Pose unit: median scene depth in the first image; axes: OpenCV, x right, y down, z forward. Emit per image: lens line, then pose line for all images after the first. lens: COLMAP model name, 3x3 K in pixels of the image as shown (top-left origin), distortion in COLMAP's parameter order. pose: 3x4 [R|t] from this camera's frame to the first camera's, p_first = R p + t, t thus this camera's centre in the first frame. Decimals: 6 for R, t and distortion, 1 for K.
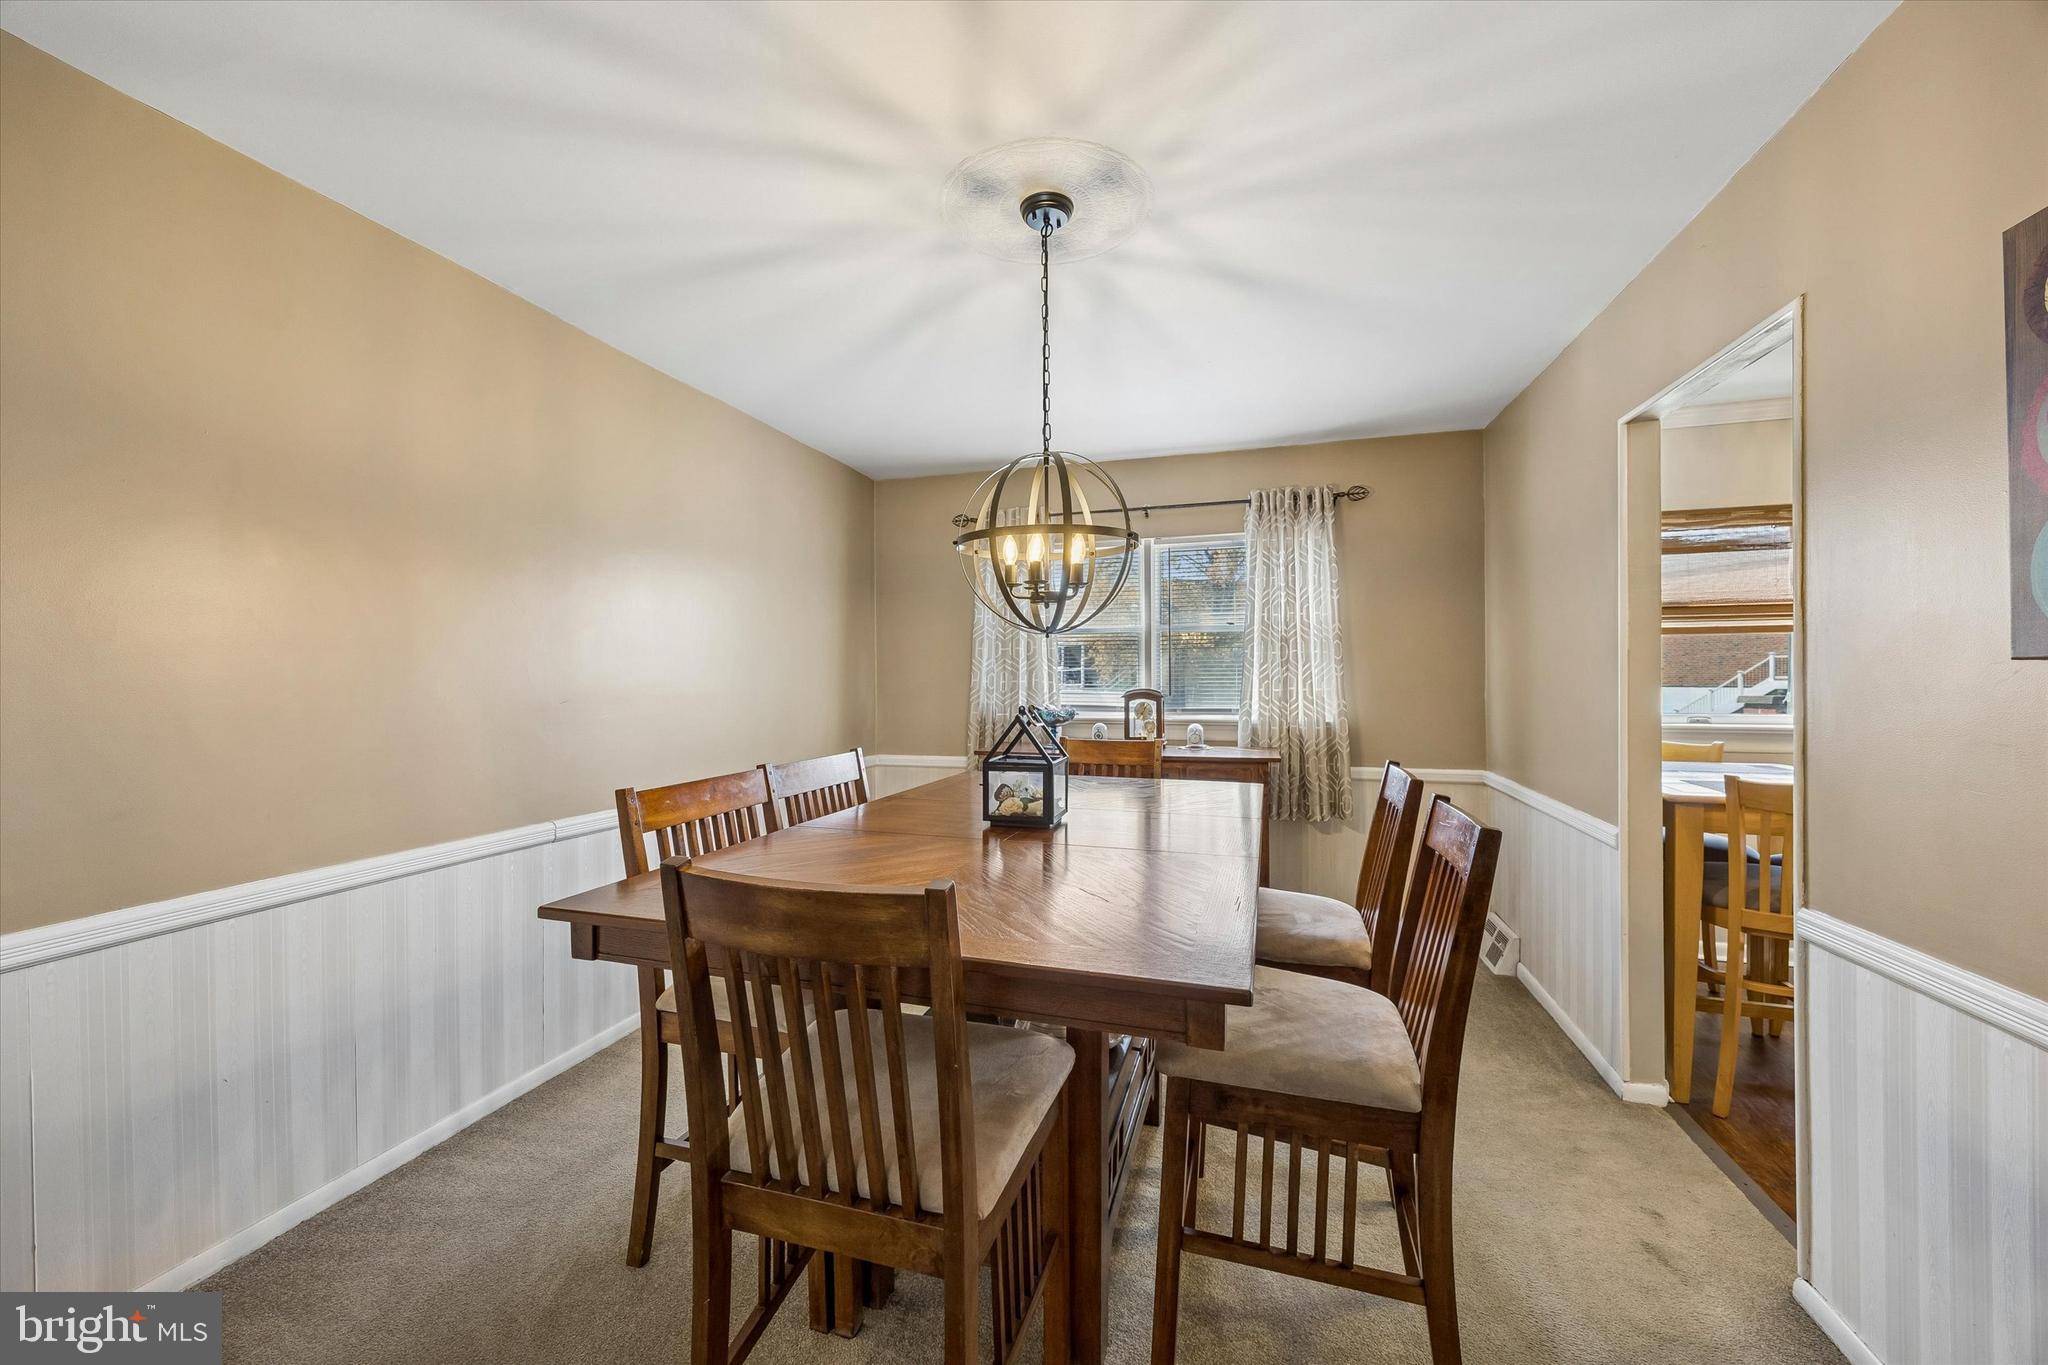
lens RADIAL K [[780.3, 0, 1010.9], [0, 780.3, 676.3], [0, 0, 1]] dist [-0.001336, -0.000383]
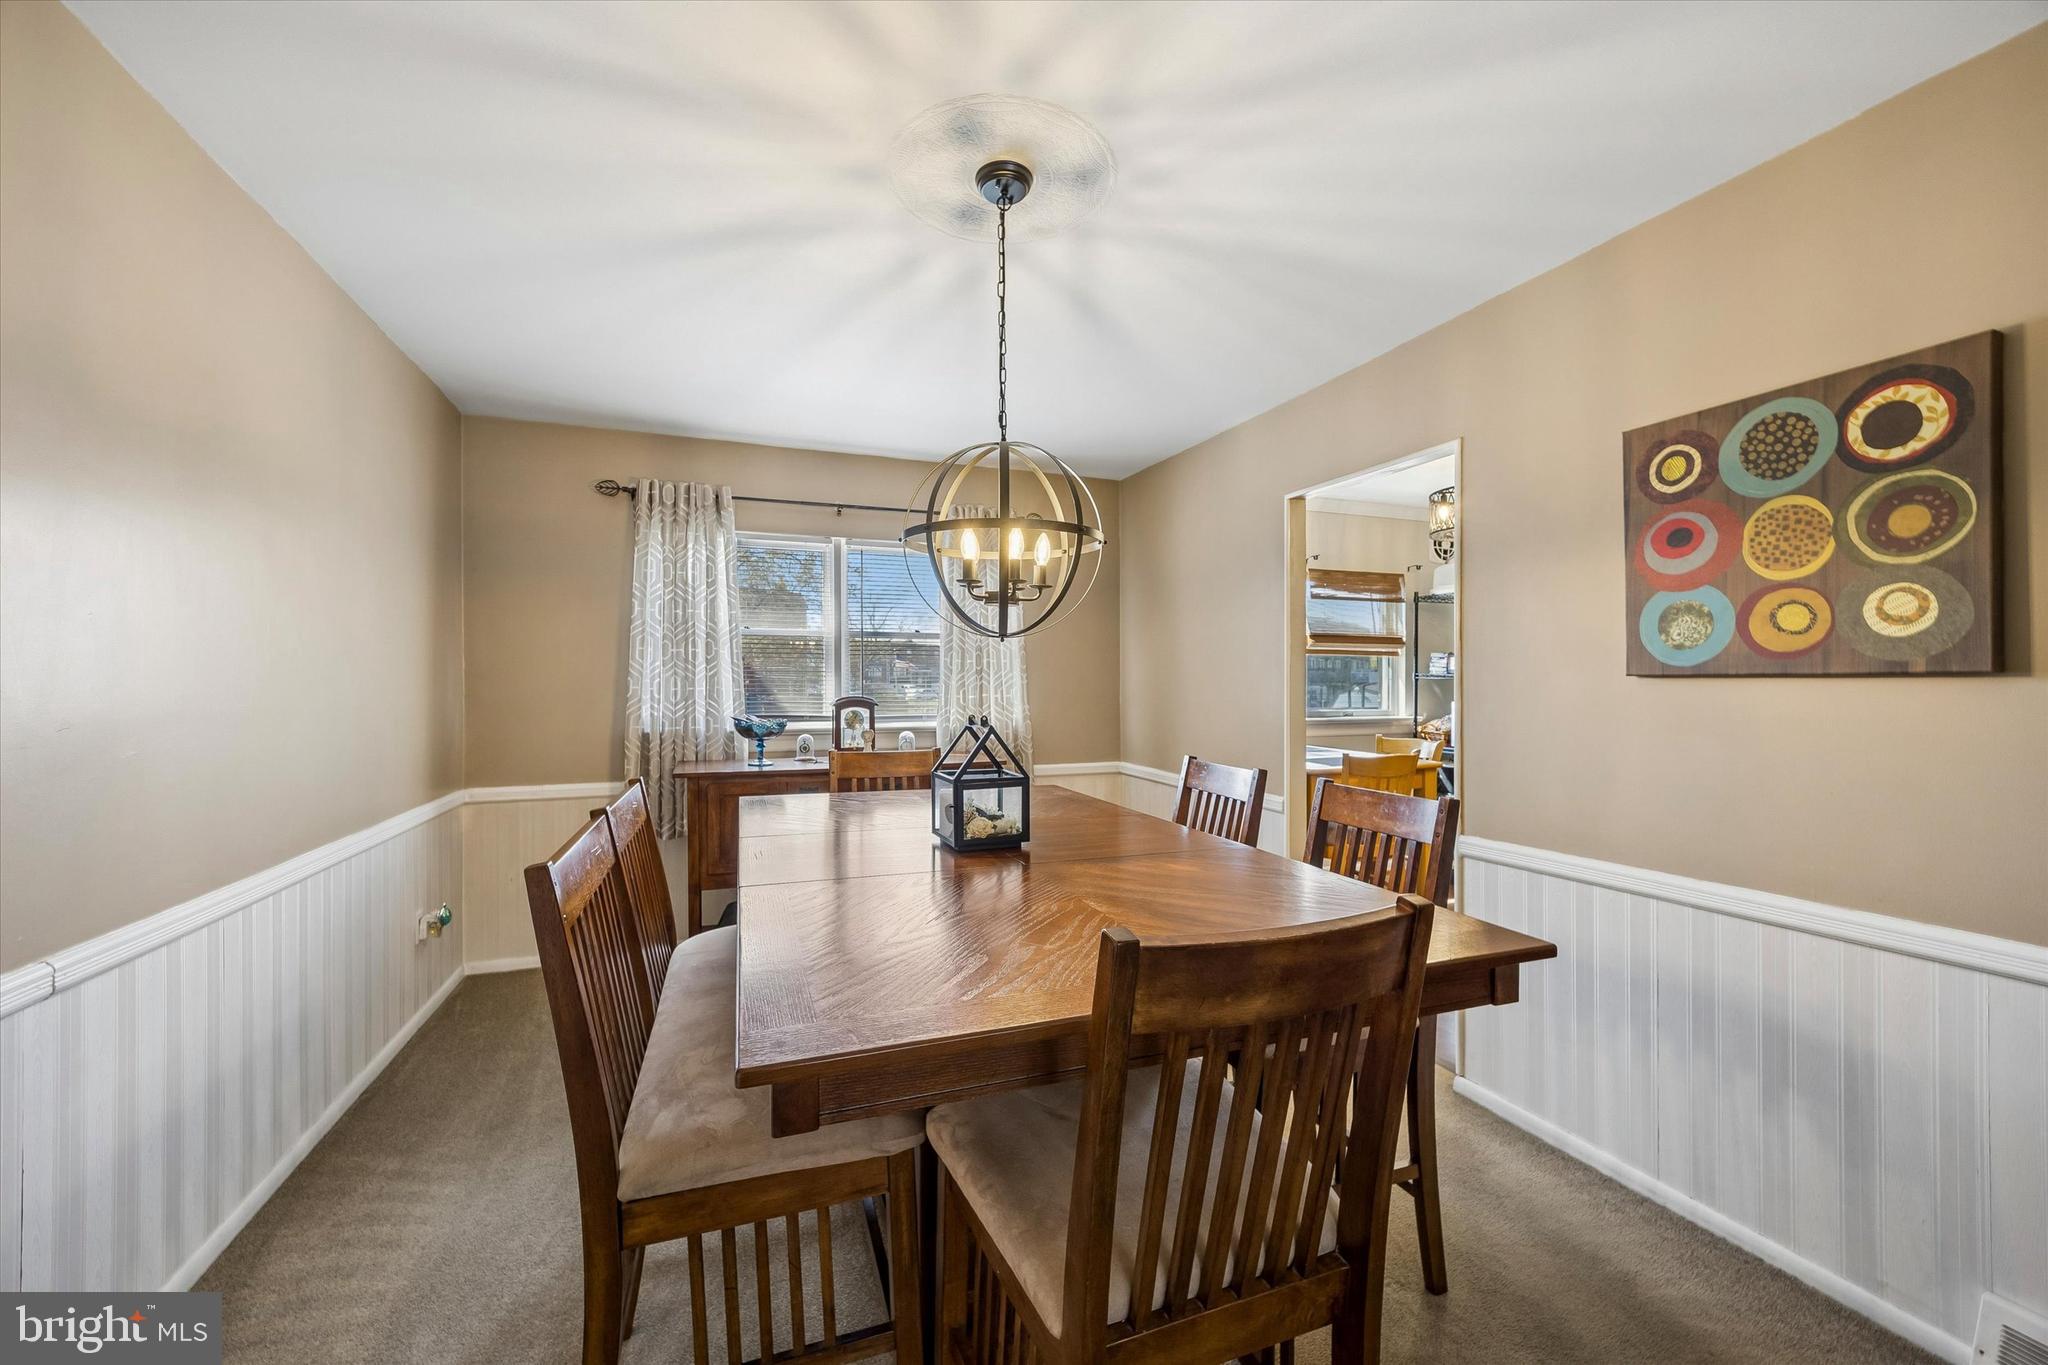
lens RADIAL K [[780.0, 0, 1020.2], [0, 780.0, 683.8], [0, 0, 1]] dist [-0.001300, -0.000095]
pose [[0.792483, 0.003126, 0.609886, -0.268356], [-0.003574, 0.999993, -0.000481, 0.000372], [-0.609884, -0.001798, 0.792489, 0.133893]]
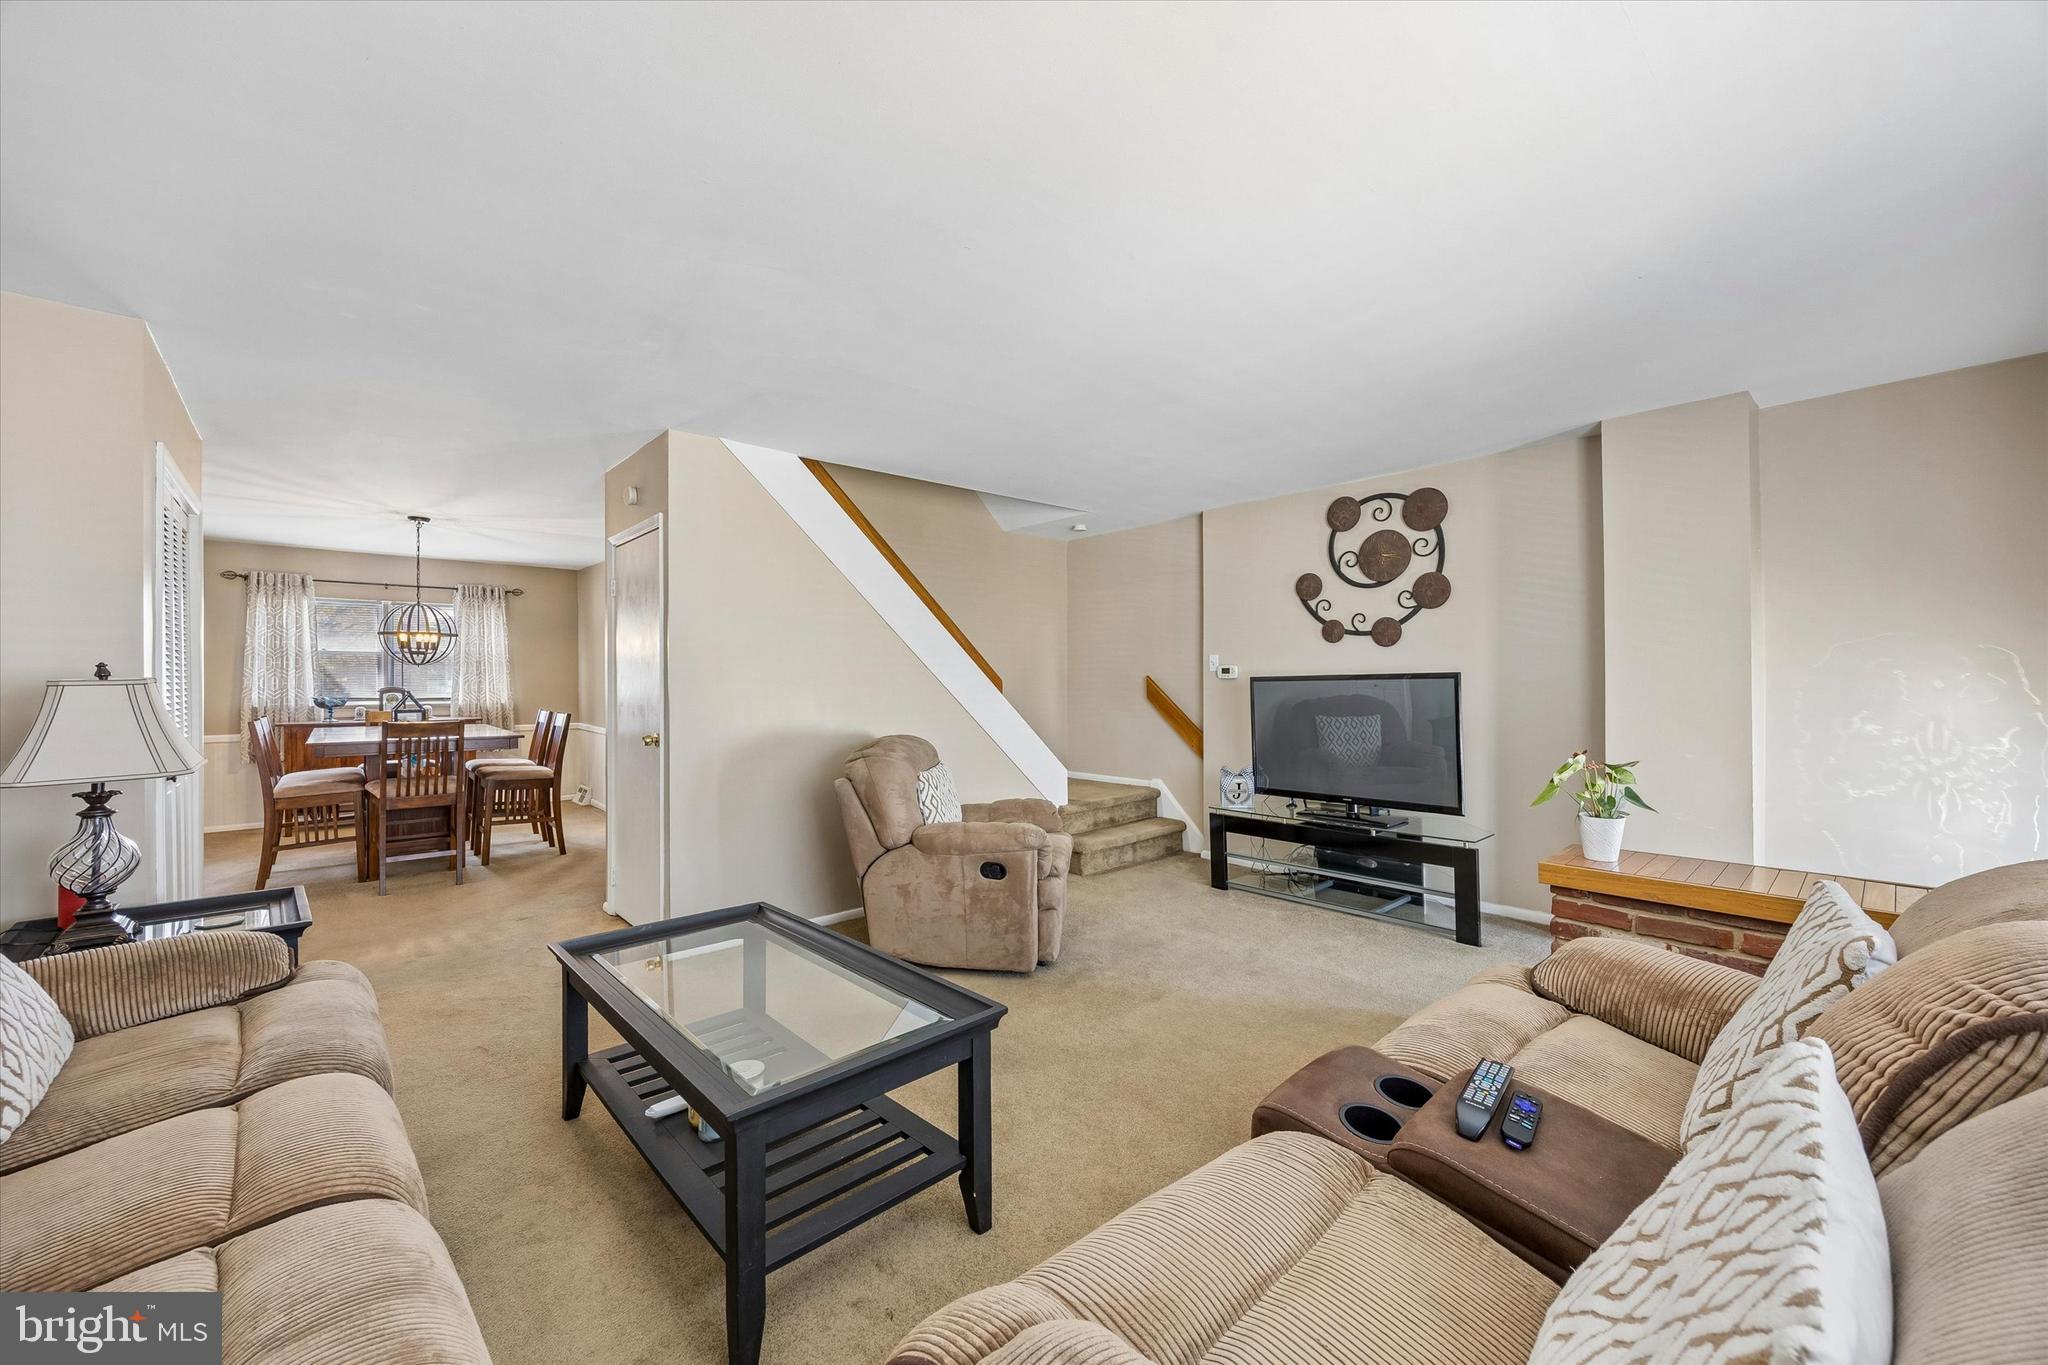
lens RADIAL K [[780.3, 0, 1010.9], [0, 780.3, 676.3], [0, 0, 1]] dist [-0.001336, -0.000383]
pose [[0.520851, 0.007264, 0.853617, -0.681016], [-0.000651, 0.999967, -0.008112, 0.004659], [-0.853647, 0.003669, 0.520838, -1.272954]]
